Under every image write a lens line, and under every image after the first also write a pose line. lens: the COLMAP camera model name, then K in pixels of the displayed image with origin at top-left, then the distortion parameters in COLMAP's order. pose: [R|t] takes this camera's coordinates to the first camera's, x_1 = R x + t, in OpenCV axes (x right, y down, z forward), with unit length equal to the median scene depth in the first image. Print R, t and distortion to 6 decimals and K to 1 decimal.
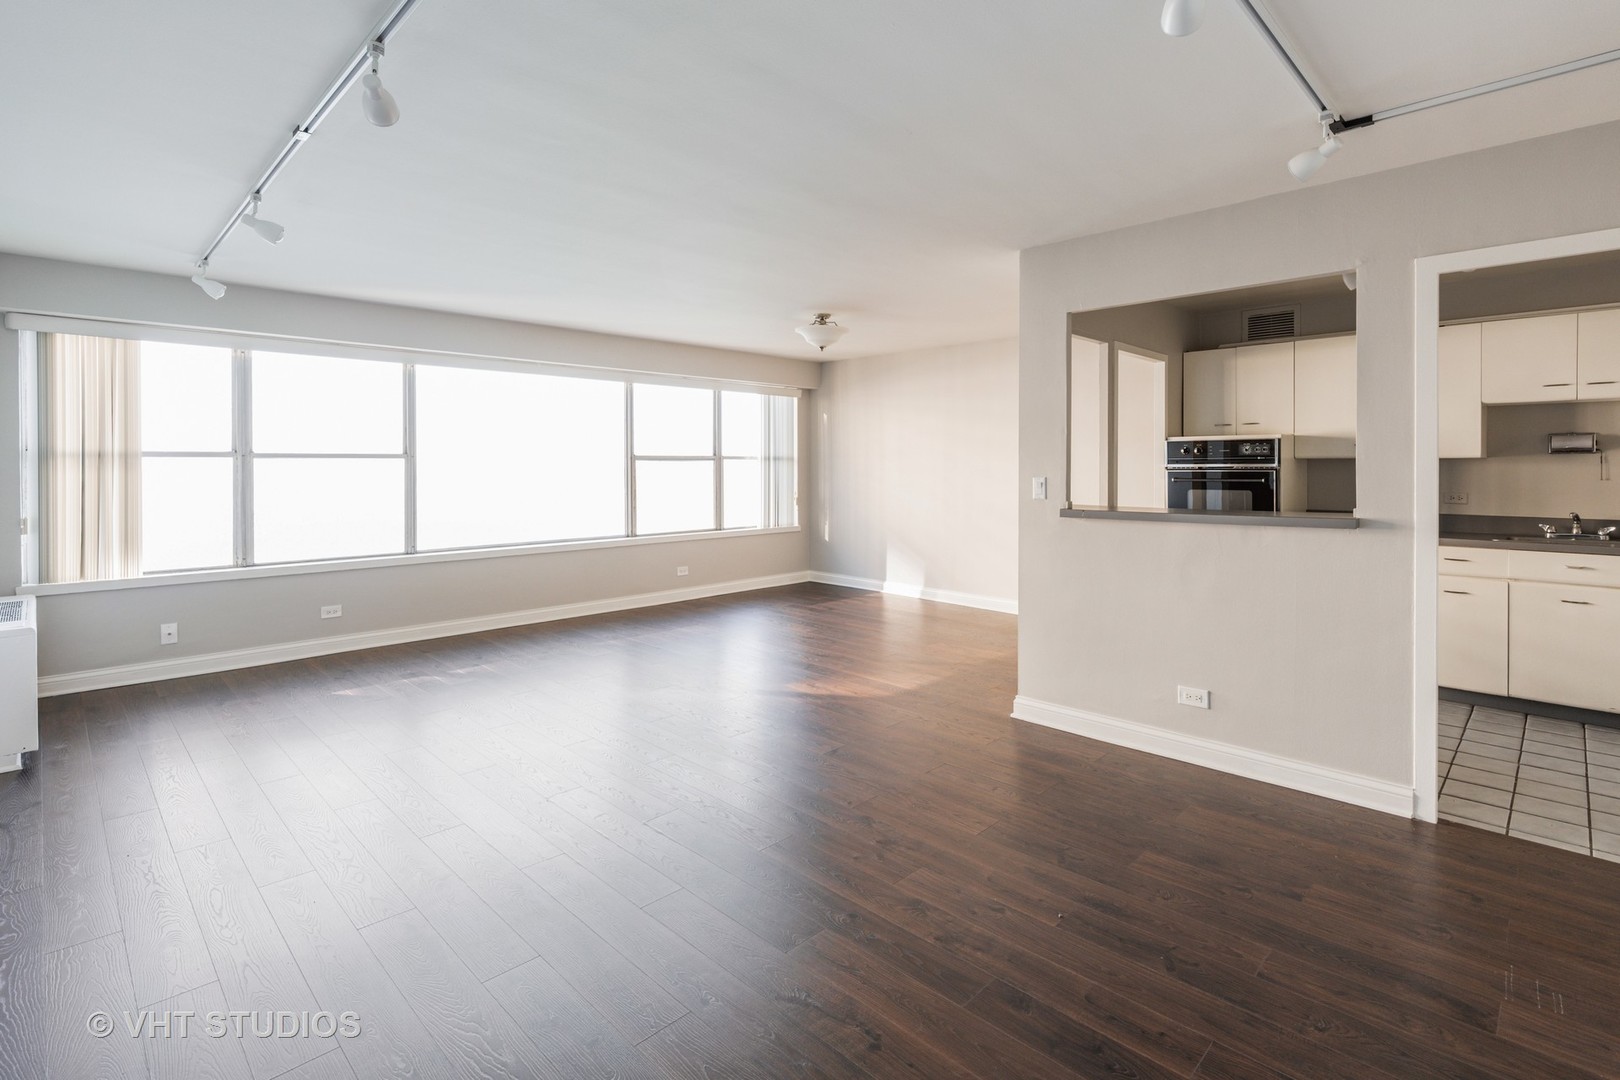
lens RADIAL K [[773.7, 0, 813.4], [0, 773.7, 476.9], [0, 0, 1]] dist [0.002738, 0.000763]
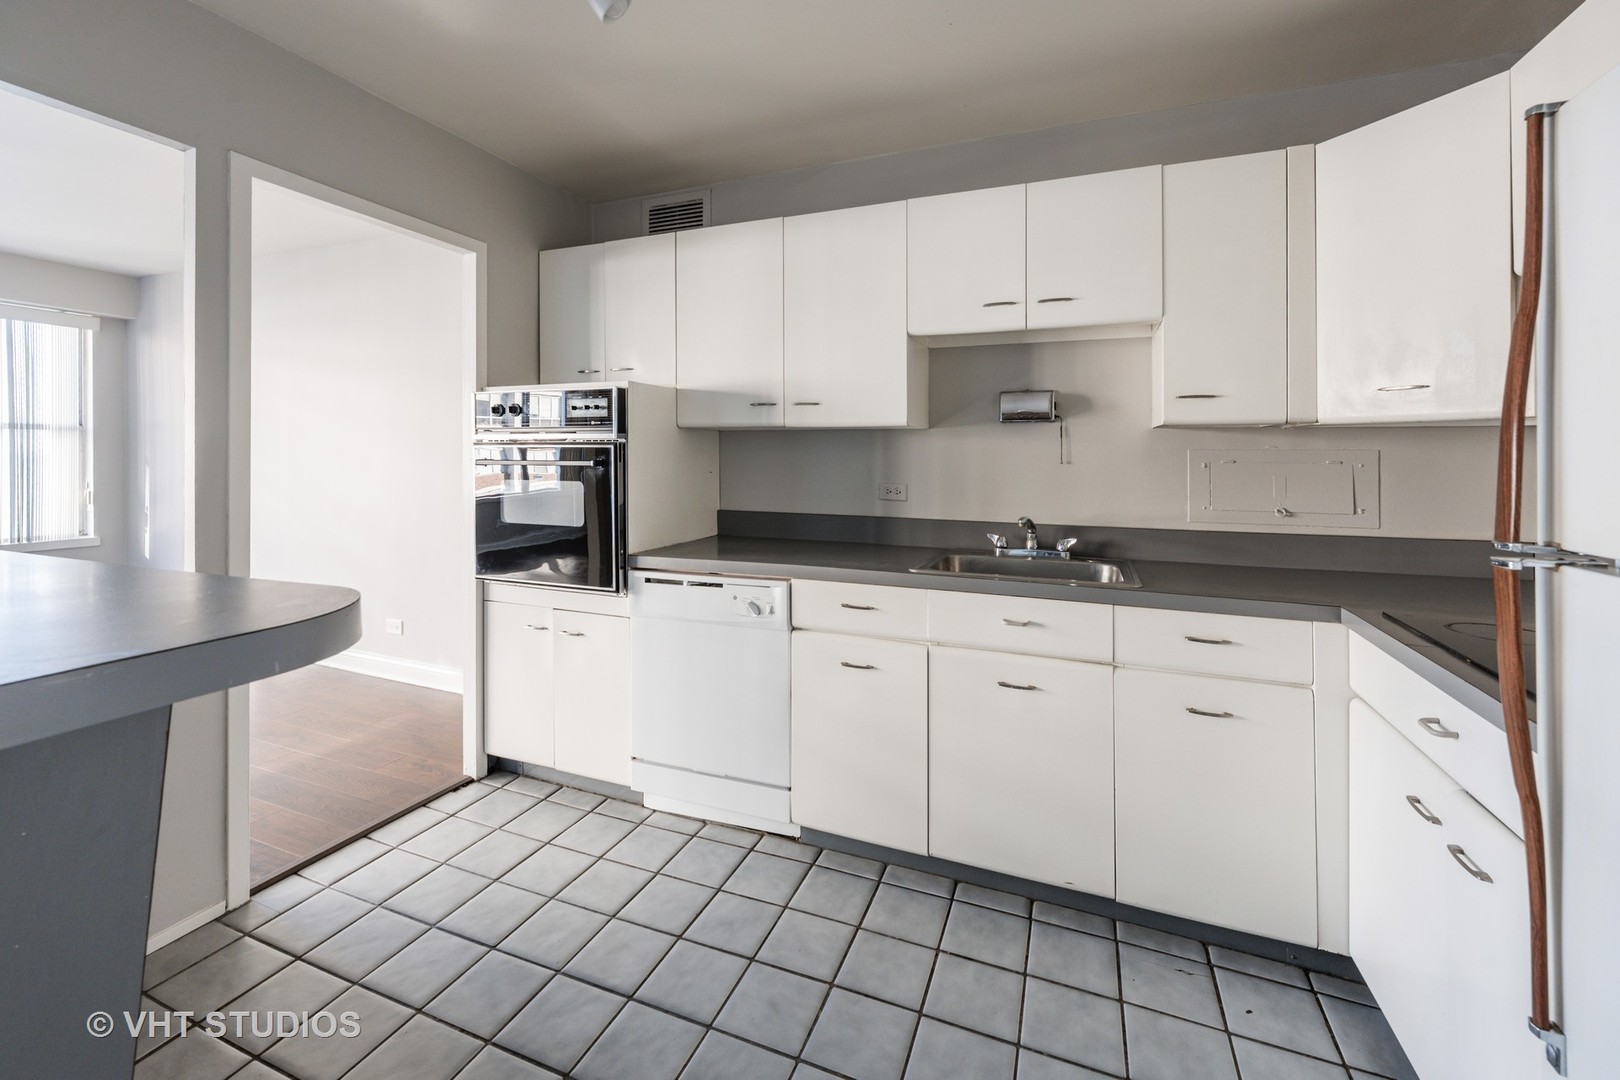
lens RADIAL K [[687.4, 0, 802.0], [0, 687.4, 451.0], [0, 0, 1]] dist [0.017117, -0.000060]
pose [[0.923300, 0.008424, 0.383986, 0.583094], [-0.002305, 0.999863, -0.016392, 0.003497], [-0.384072, 0.014249, 0.923193, 0.542075]]
